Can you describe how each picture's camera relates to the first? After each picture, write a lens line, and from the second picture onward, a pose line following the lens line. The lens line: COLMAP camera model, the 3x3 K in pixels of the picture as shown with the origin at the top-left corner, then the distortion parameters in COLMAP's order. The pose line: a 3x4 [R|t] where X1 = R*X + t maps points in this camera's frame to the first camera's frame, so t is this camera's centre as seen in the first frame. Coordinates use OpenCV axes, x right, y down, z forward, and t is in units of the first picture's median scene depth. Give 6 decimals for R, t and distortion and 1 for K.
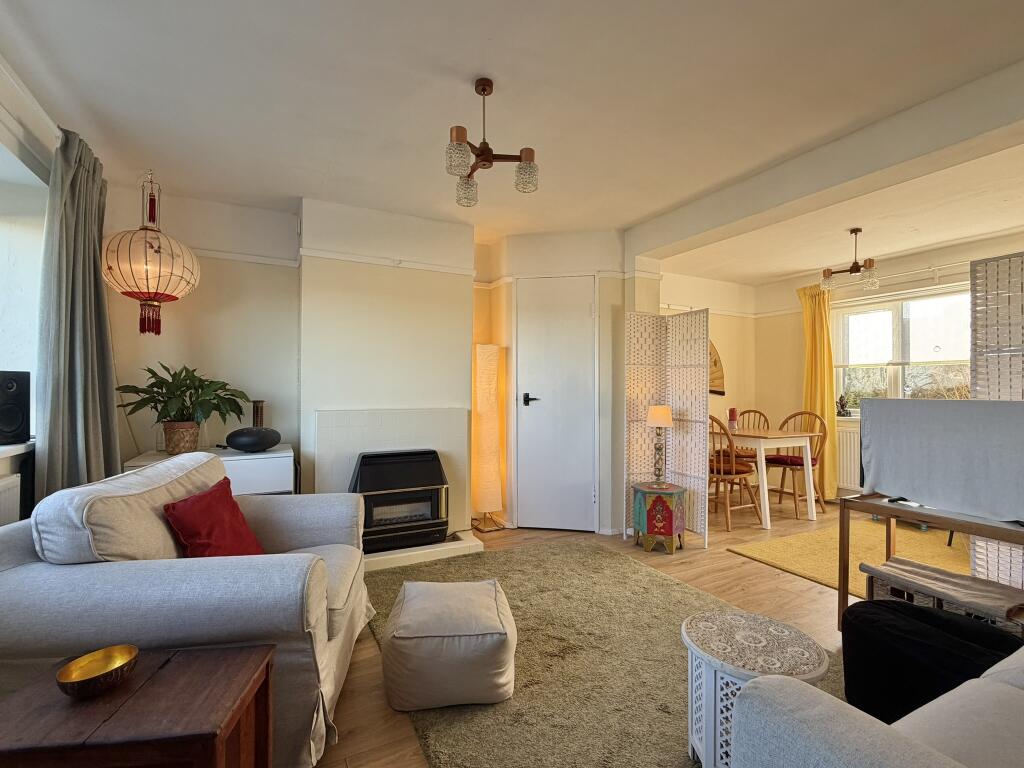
lens RADIAL K [[471.6, 0, 509.4], [0, 471.6, 385.1], [0, 0, 1]] dist [0.000091, 0.000571]
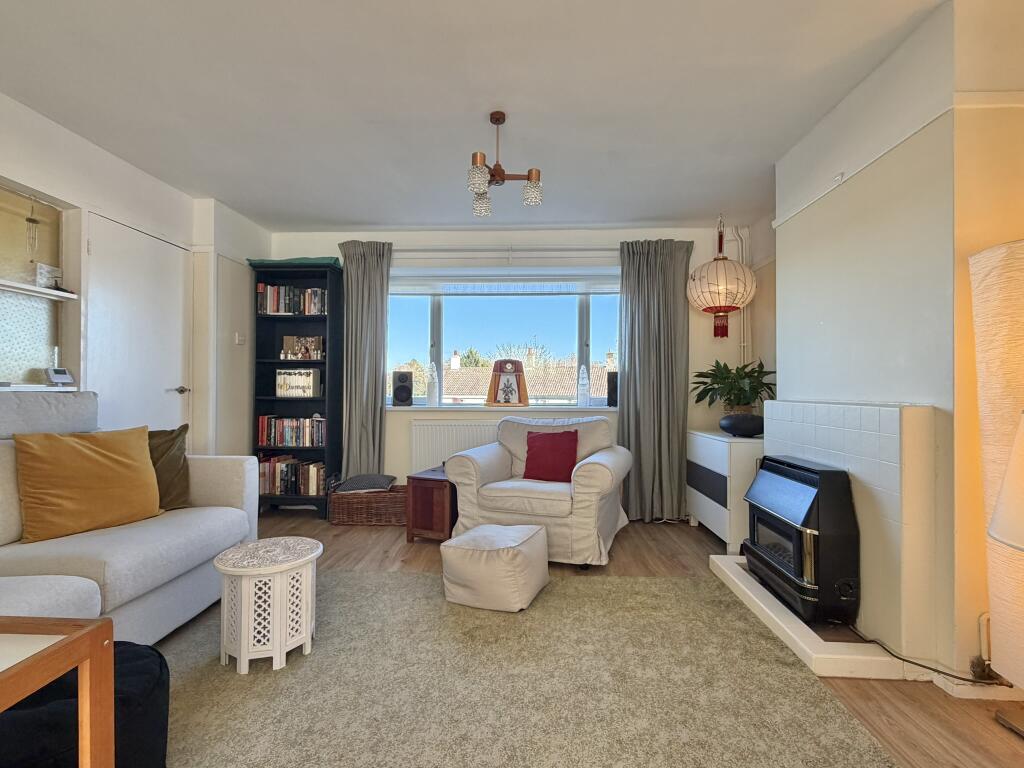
lens RADIAL K [[477.3, 0, 509.0], [0, 477.3, 387.0], [0, 0, 1]] dist [-0.000318, -0.000271]
pose [[-0.502188, -0.008416, -0.864718, 0.578983], [0.005950, 0.999895, -0.013187, 0.037136], [0.864738, -0.011767, -0.502085, 0.971115]]
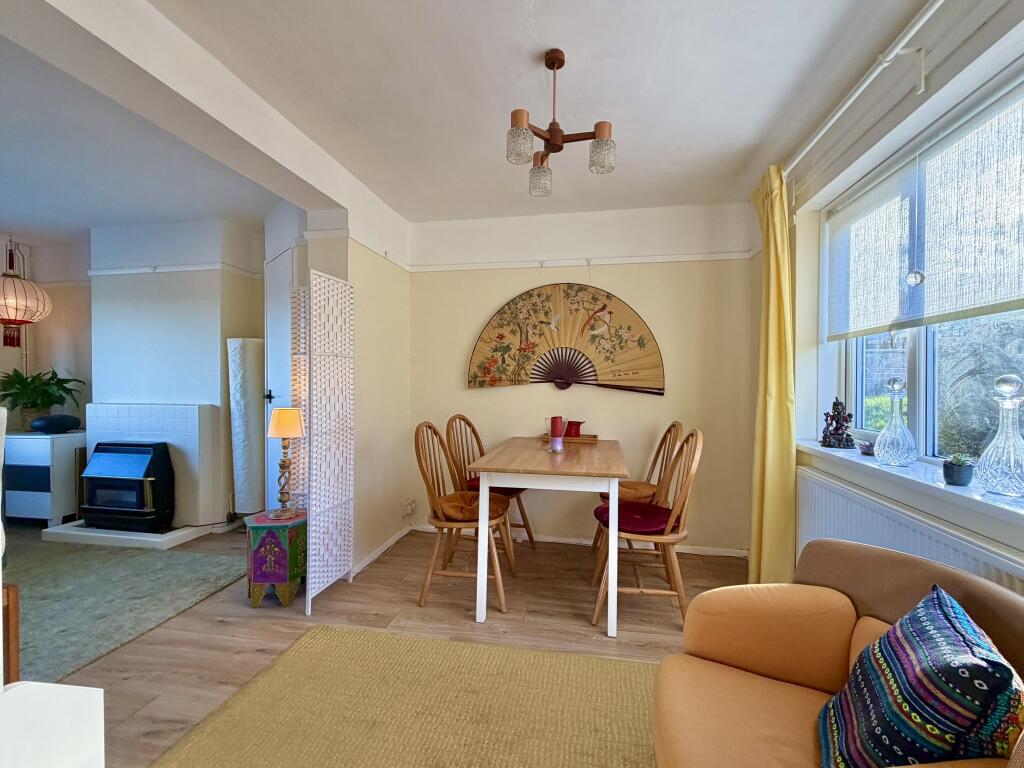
lens RADIAL K [[471.6, 0, 509.4], [0, 471.6, 385.1], [0, 0, 1]] dist [0.000091, 0.000571]
pose [[0.788958, 0.003416, -0.614438, 1.123766], [0.006891, 0.999872, 0.014407, -0.001845], [0.614409, -0.015600, 0.788833, 0.666600]]
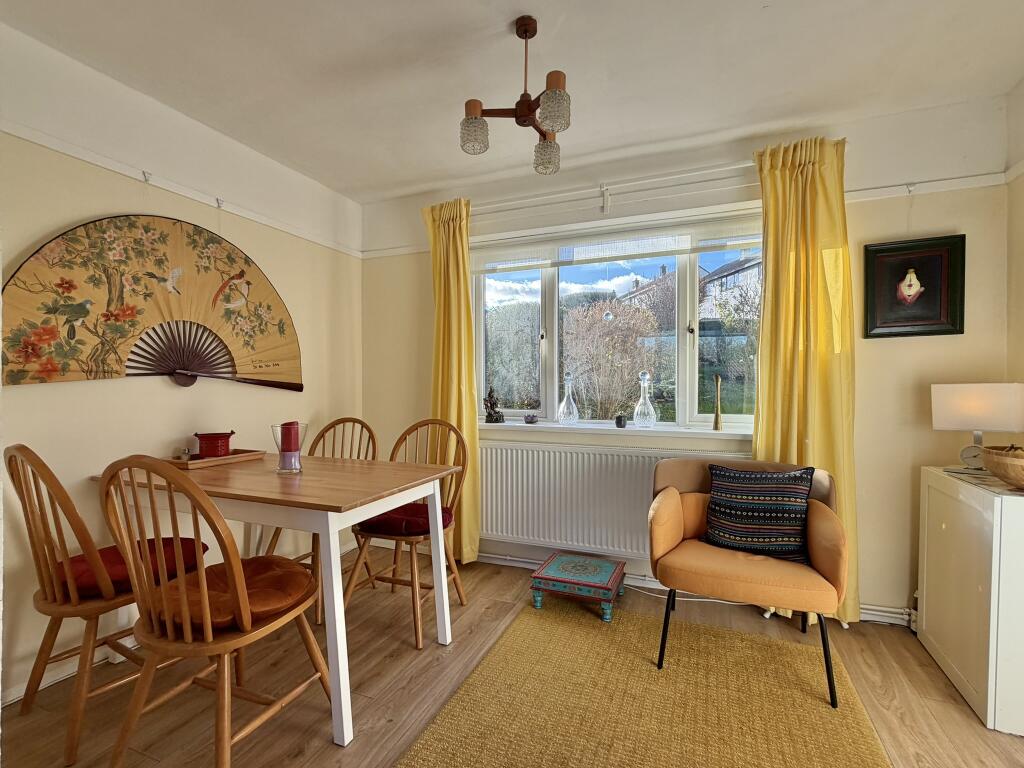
lens RADIAL K [[477.3, 0, 509.0], [0, 477.3, 387.0], [0, 0, 1]] dist [-0.000318, -0.000271]
pose [[0.761575, -0.012096, 0.647964, 0.478490], [-0.002203, 0.999772, 0.021253, 0.009142], [-0.648073, -0.017613, 0.761374, 0.743478]]
